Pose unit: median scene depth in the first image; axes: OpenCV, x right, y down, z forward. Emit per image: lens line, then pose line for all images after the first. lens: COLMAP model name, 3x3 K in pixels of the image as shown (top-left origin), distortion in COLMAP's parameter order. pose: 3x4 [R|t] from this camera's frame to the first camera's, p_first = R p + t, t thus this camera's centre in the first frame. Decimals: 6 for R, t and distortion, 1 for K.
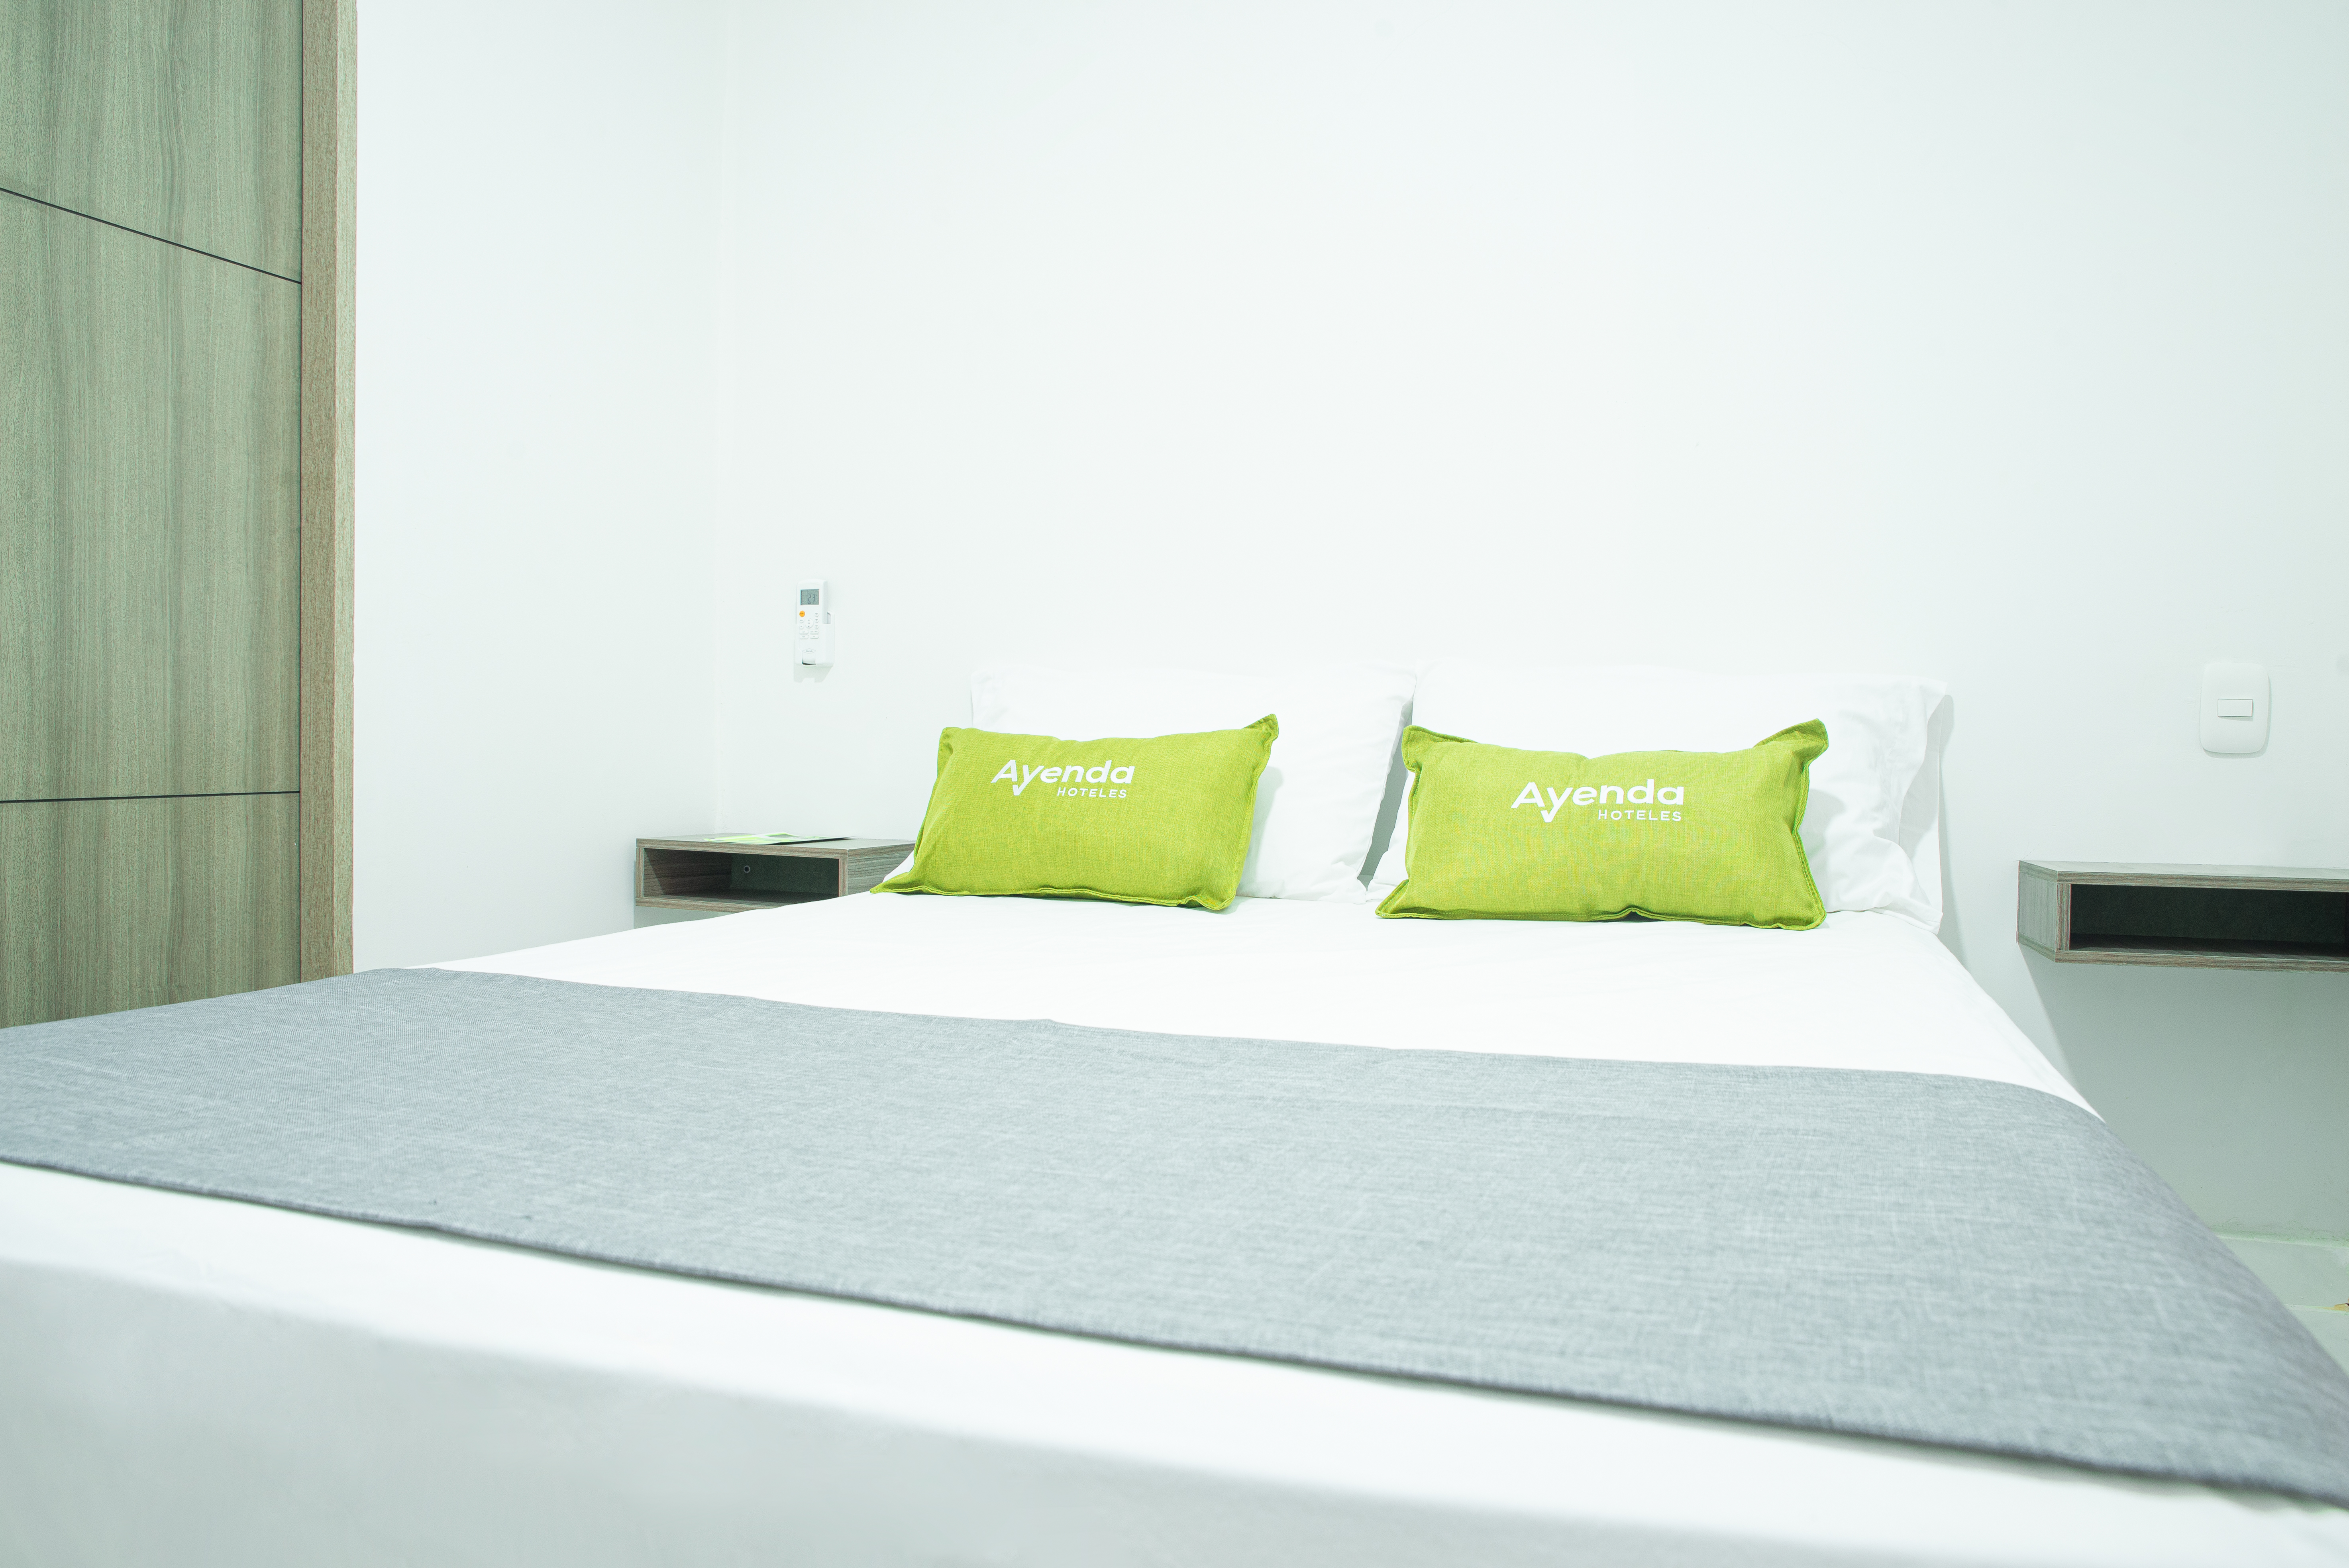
lens RADIAL K [[1474.9, 0, 1174.5], [0, 1474.9, 784.0], [0, 0, 1]] dist [0.002740, 0.001736]
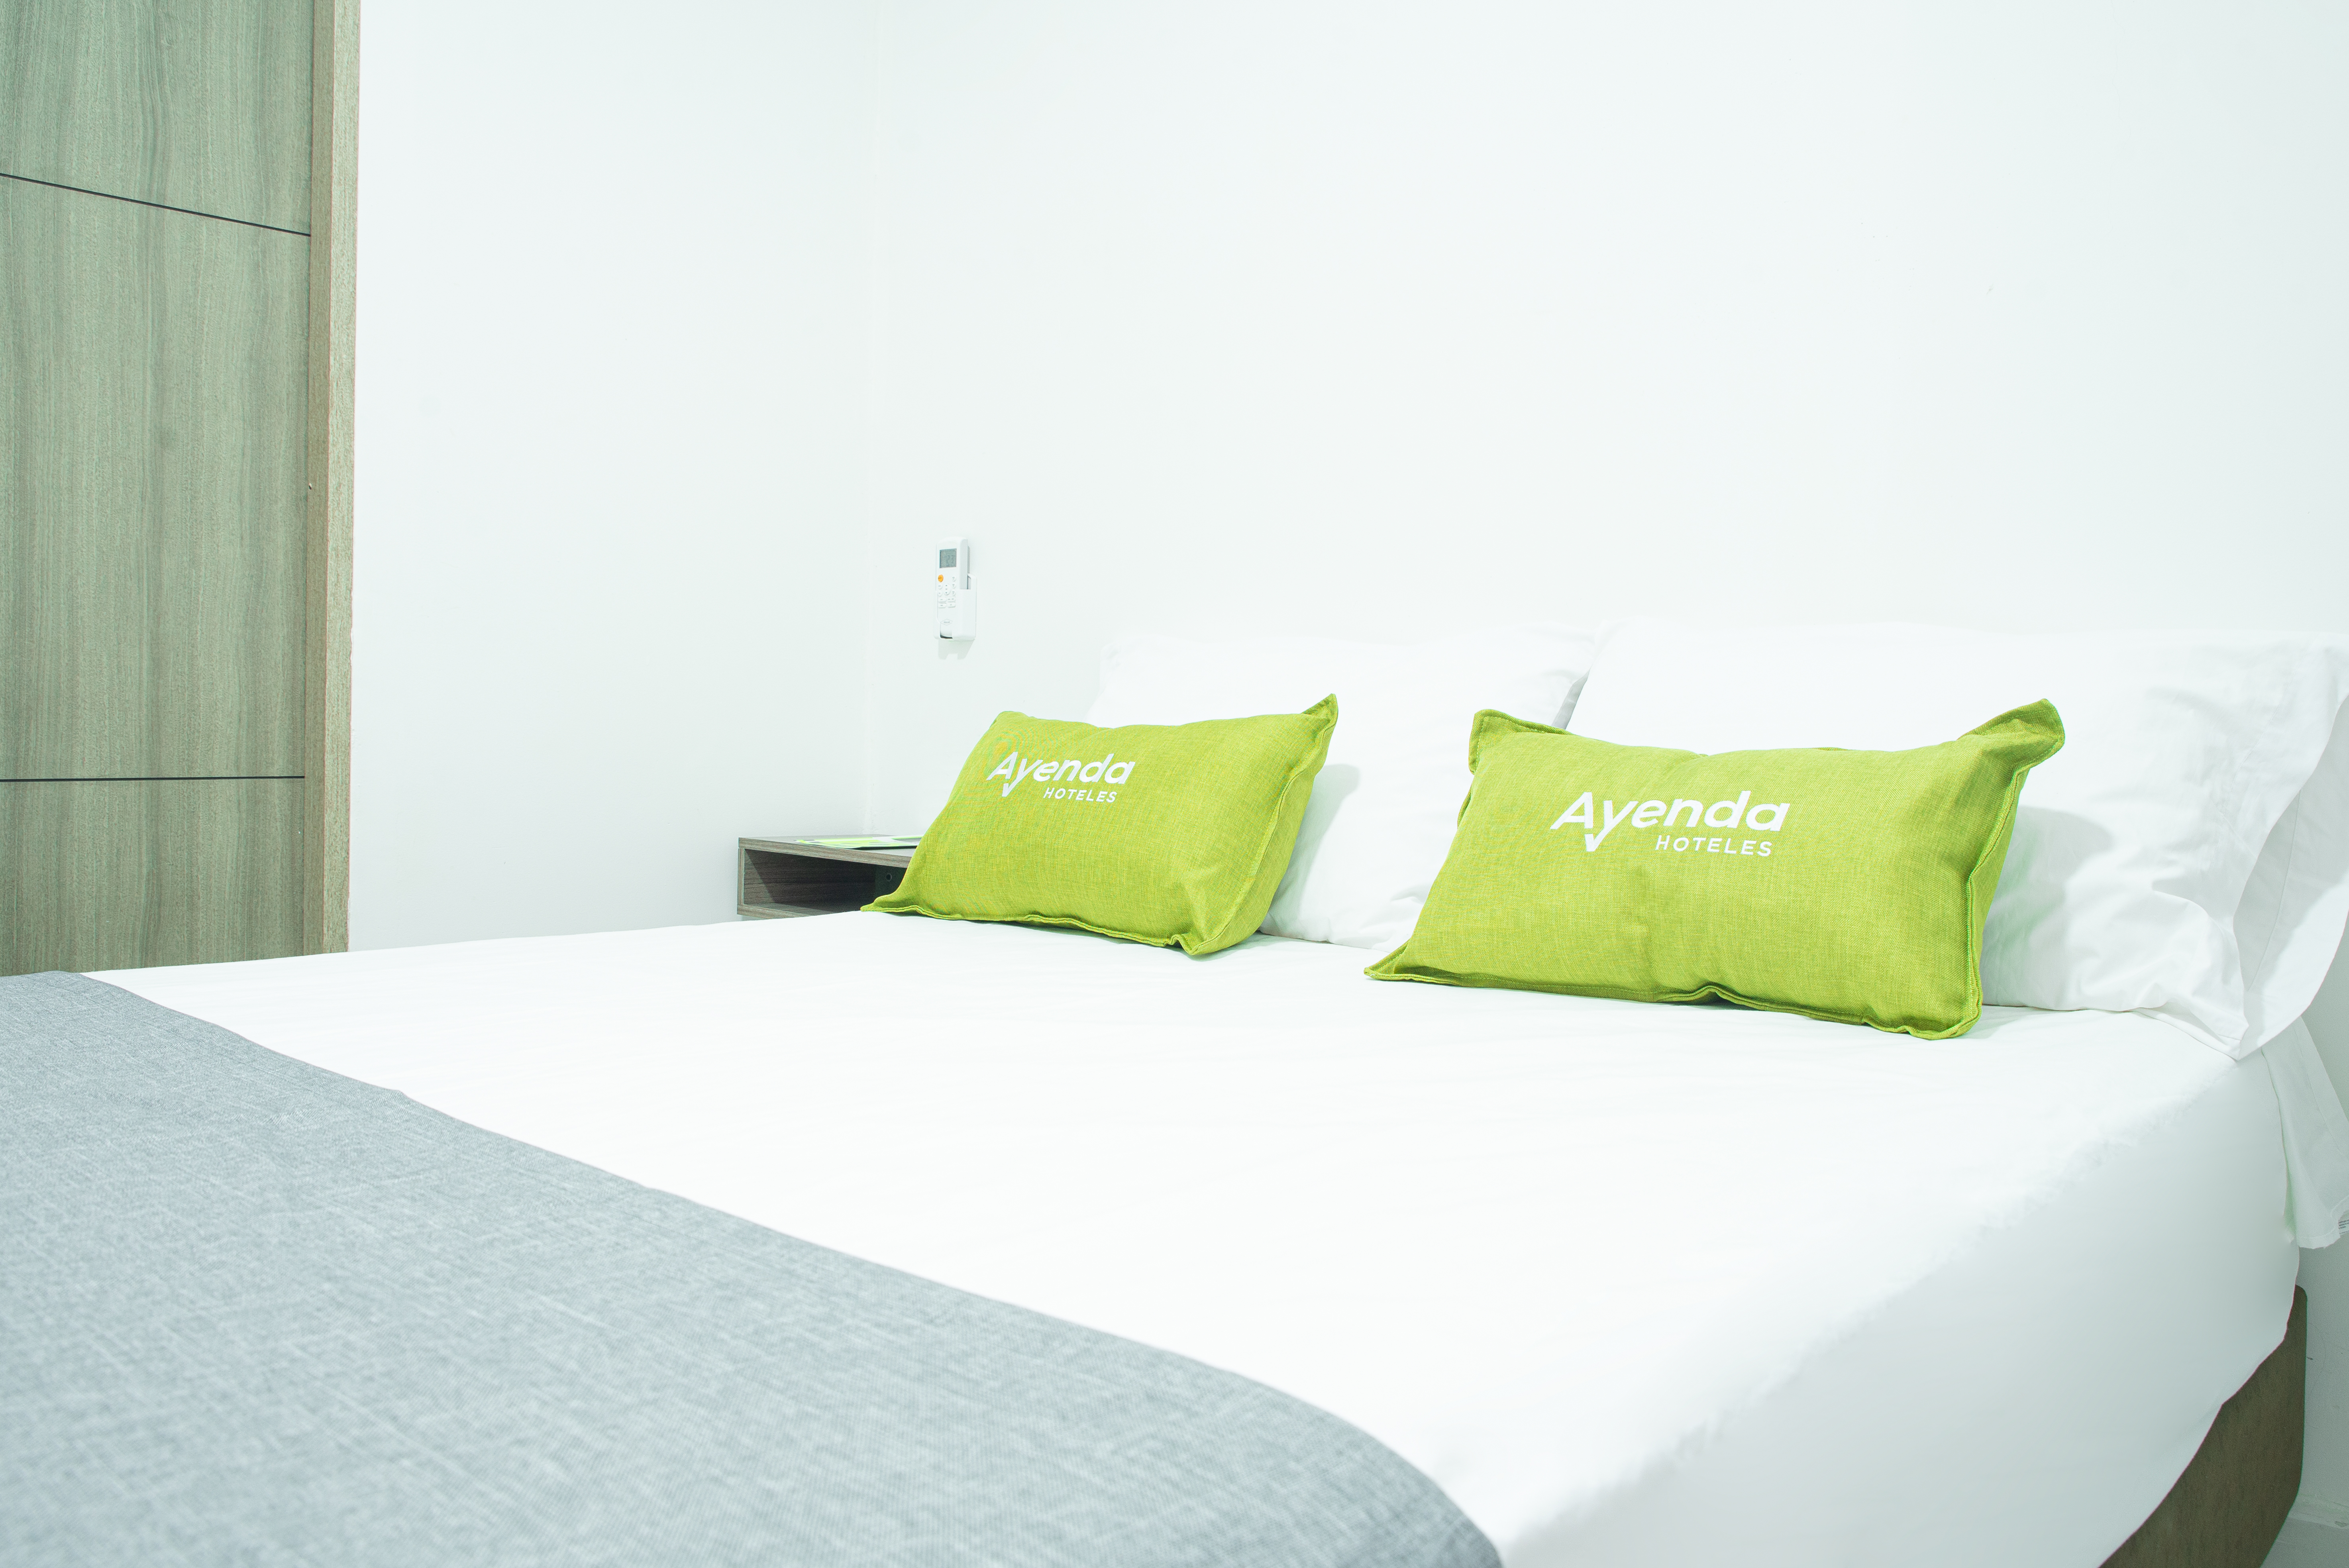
lens RADIAL K [[1708.2, 0, 1174.5], [0, 1708.2, 784.0], [0, 0, 1]] dist [-0.008862, -0.009249]
pose [[0.936716, 0.018026, -0.349627, 0.331792], [-0.018197, 0.999831, 0.002796, -0.003628], [0.349618, 0.003743, 0.936885, 0.193670]]
